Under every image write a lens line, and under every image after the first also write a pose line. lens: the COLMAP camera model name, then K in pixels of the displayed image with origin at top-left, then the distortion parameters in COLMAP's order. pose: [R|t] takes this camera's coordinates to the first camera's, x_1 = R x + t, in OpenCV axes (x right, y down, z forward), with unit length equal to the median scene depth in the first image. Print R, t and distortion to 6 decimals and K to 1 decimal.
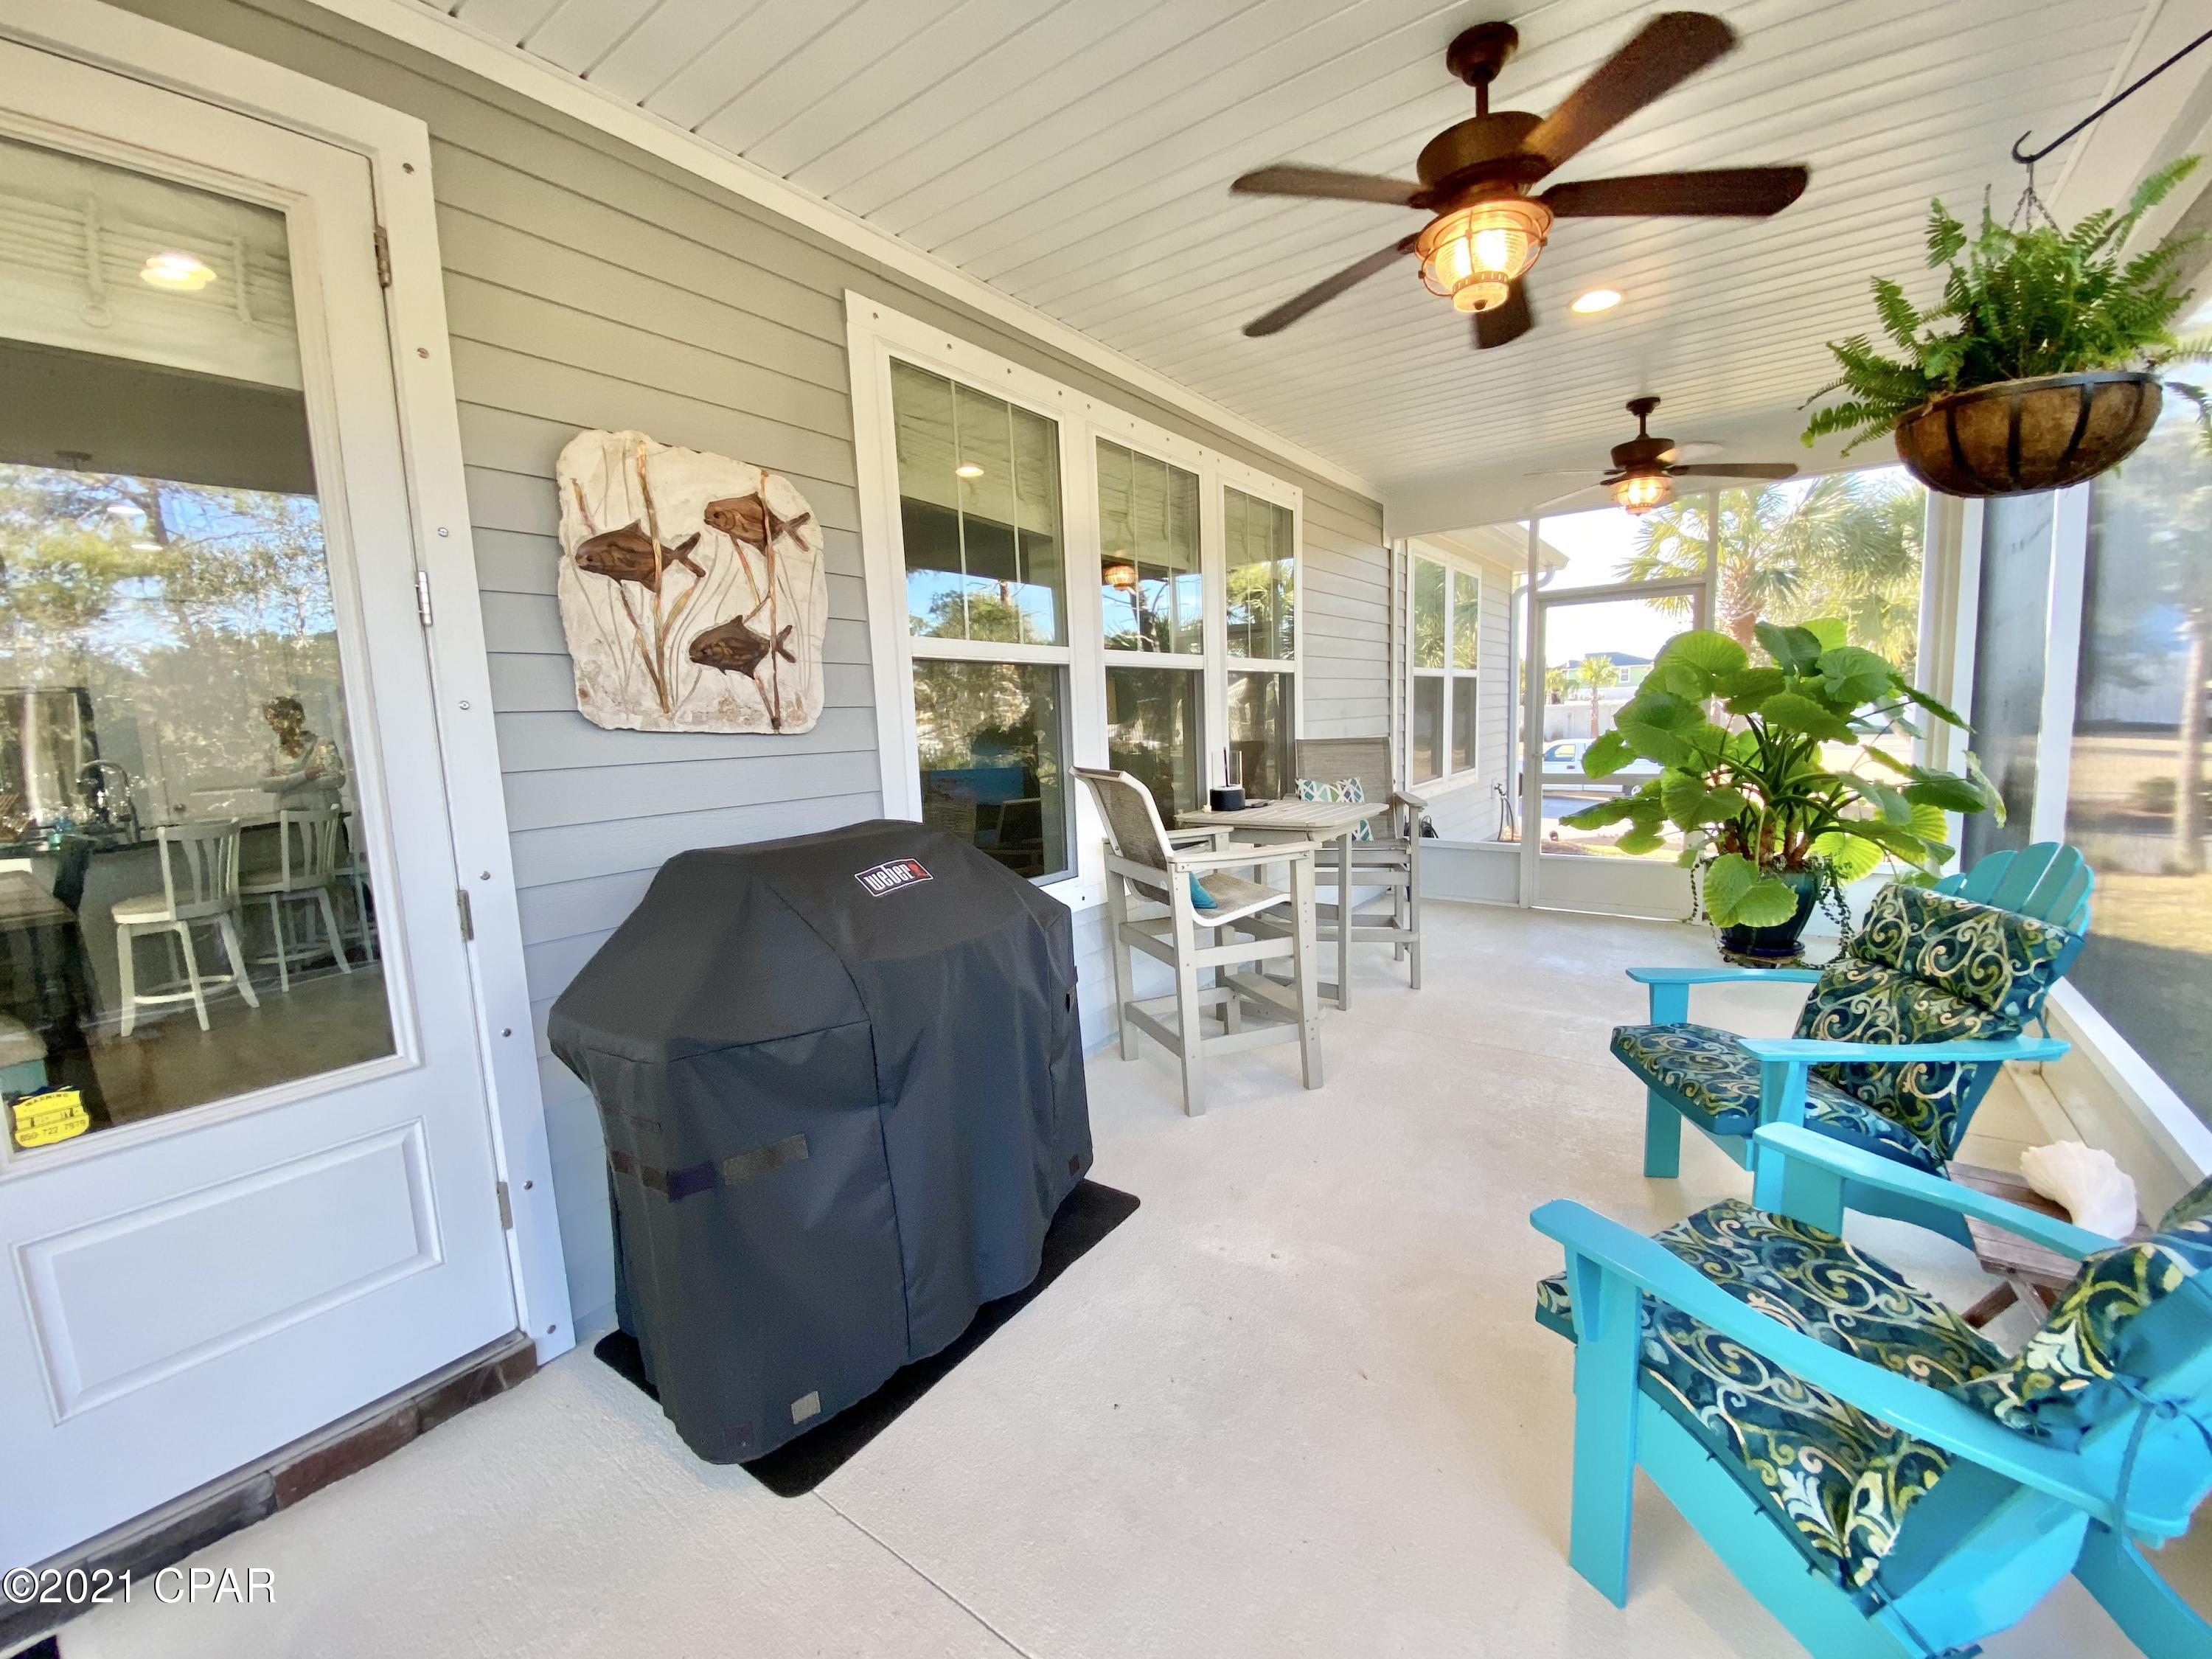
lens RADIAL K [[915.2, 0, 1106.0], [0, 915.2, 829.5], [0, 0, 1]] dist [-0.000228, -0.011071]
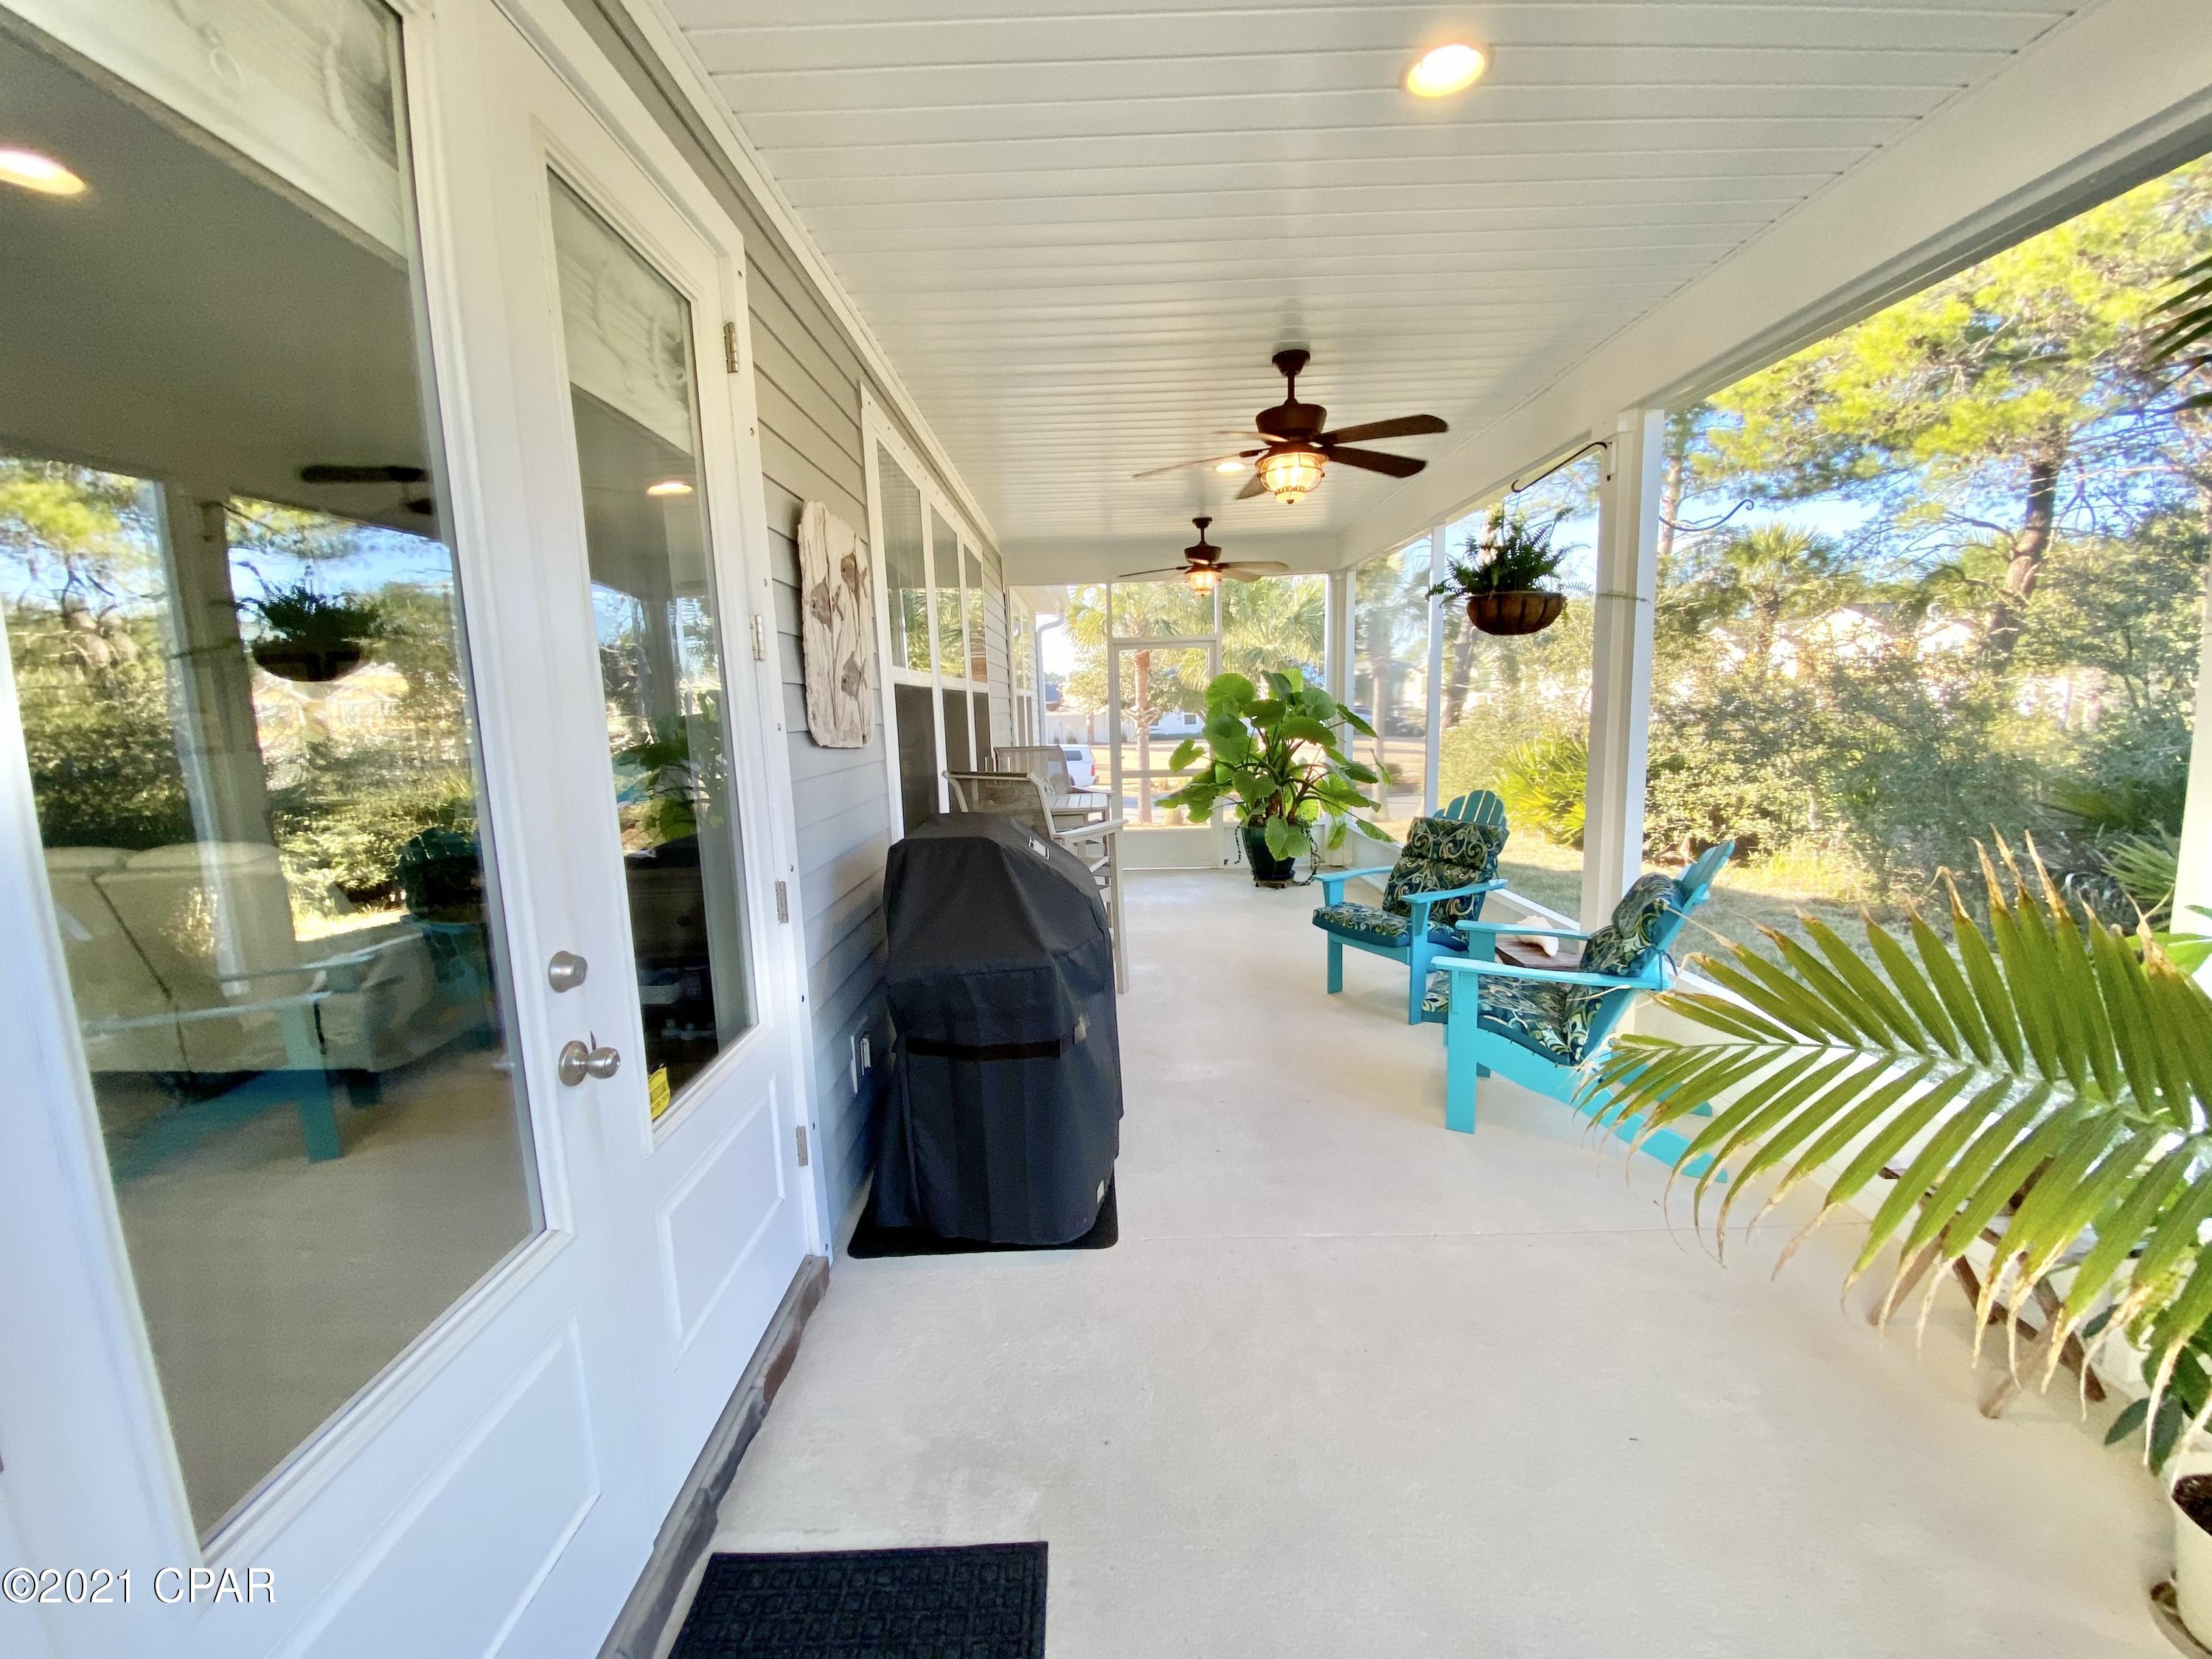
lens RADIAL K [[898.8, 0, 1106.0], [0, 898.8, 829.5], [0, 0, 1]] dist [0.000369, 0.000004]
pose [[0.803714, -0.067711, 0.591150, -0.880562], [0.072196, 0.997261, 0.016070, 0.009421], [-0.590619, 0.029763, 0.806401, -0.169241]]
